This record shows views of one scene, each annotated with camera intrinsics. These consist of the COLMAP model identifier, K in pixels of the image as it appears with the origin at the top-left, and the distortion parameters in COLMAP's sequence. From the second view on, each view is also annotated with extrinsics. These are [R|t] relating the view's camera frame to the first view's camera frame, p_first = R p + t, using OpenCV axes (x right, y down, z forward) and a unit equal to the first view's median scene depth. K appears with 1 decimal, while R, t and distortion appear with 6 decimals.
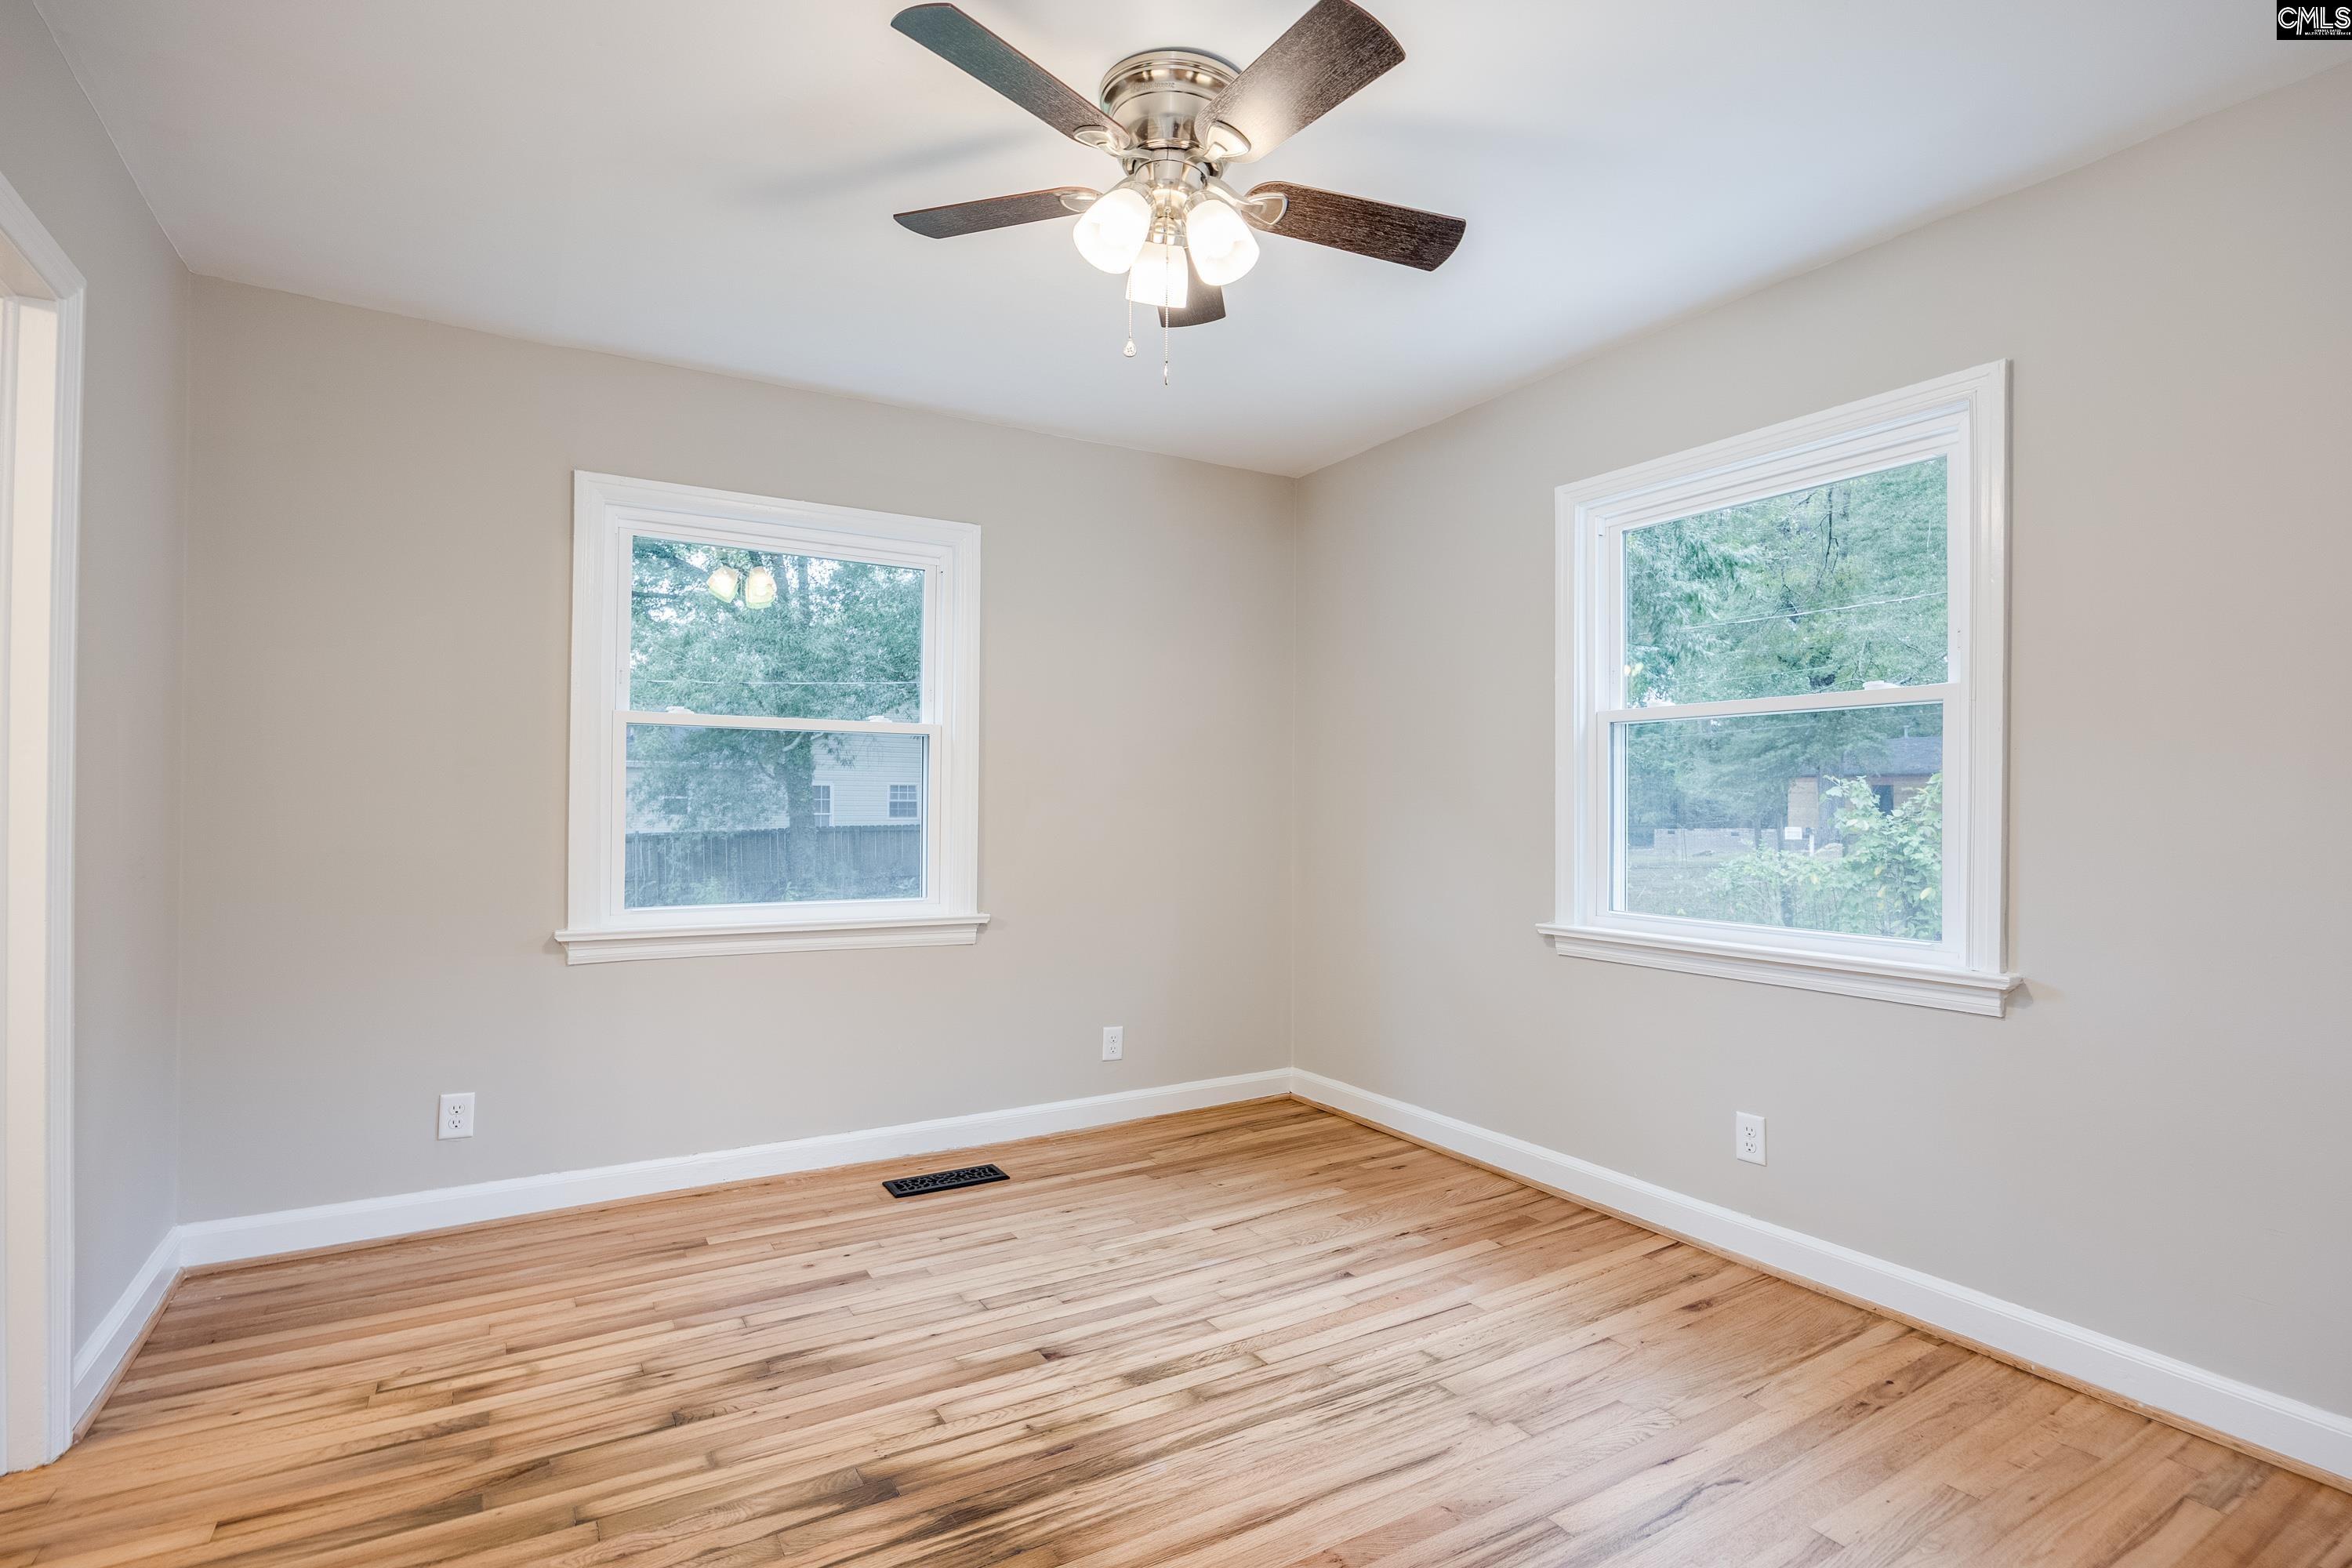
lens RADIAL K [[1139.2, 0, 1206.8], [0, 1139.2, 799.9], [0, 0, 1]] dist [0.000039, 0.000485]
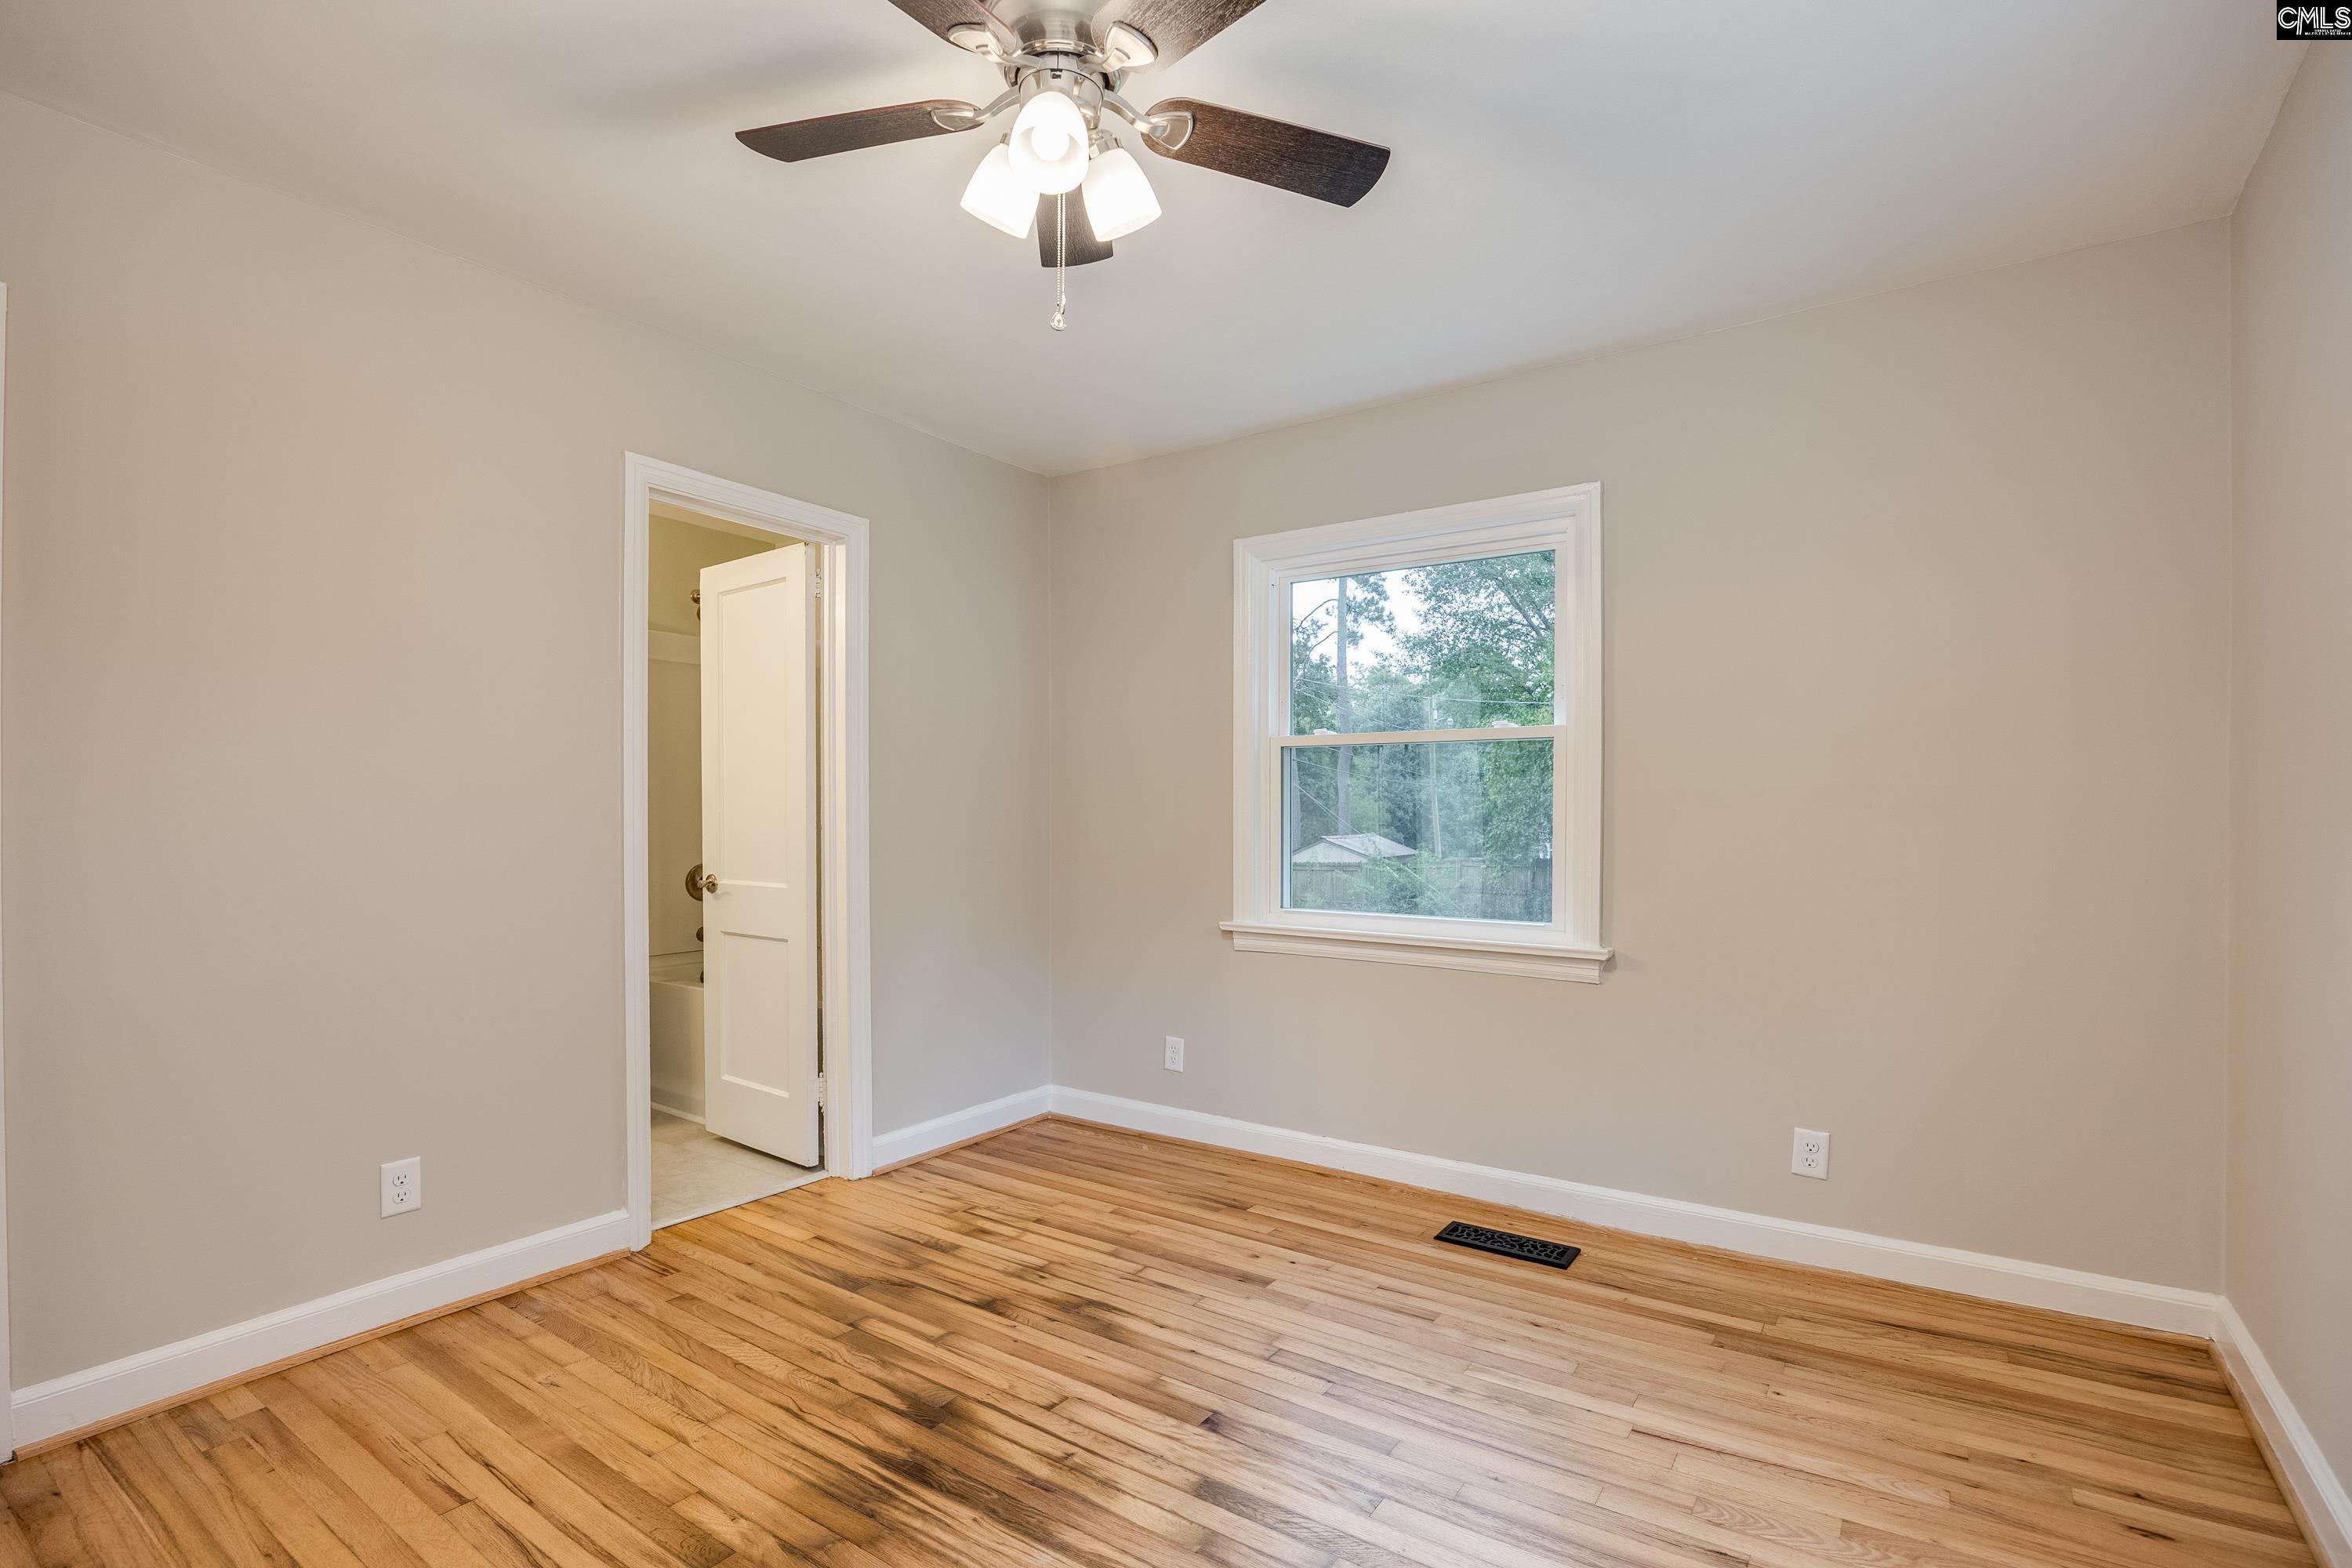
lens RADIAL K [[1099.0, 0, 1182.4], [0, 1099.0, 804.4], [0, 0, 1]] dist [-0.013960, 0.000295]
pose [[0.403972, -0.015190, -0.914645, 0.581543], [0.006284, 0.999885, -0.013831, 0.005004], [0.914750, -0.000160, 0.404021, 0.551461]]
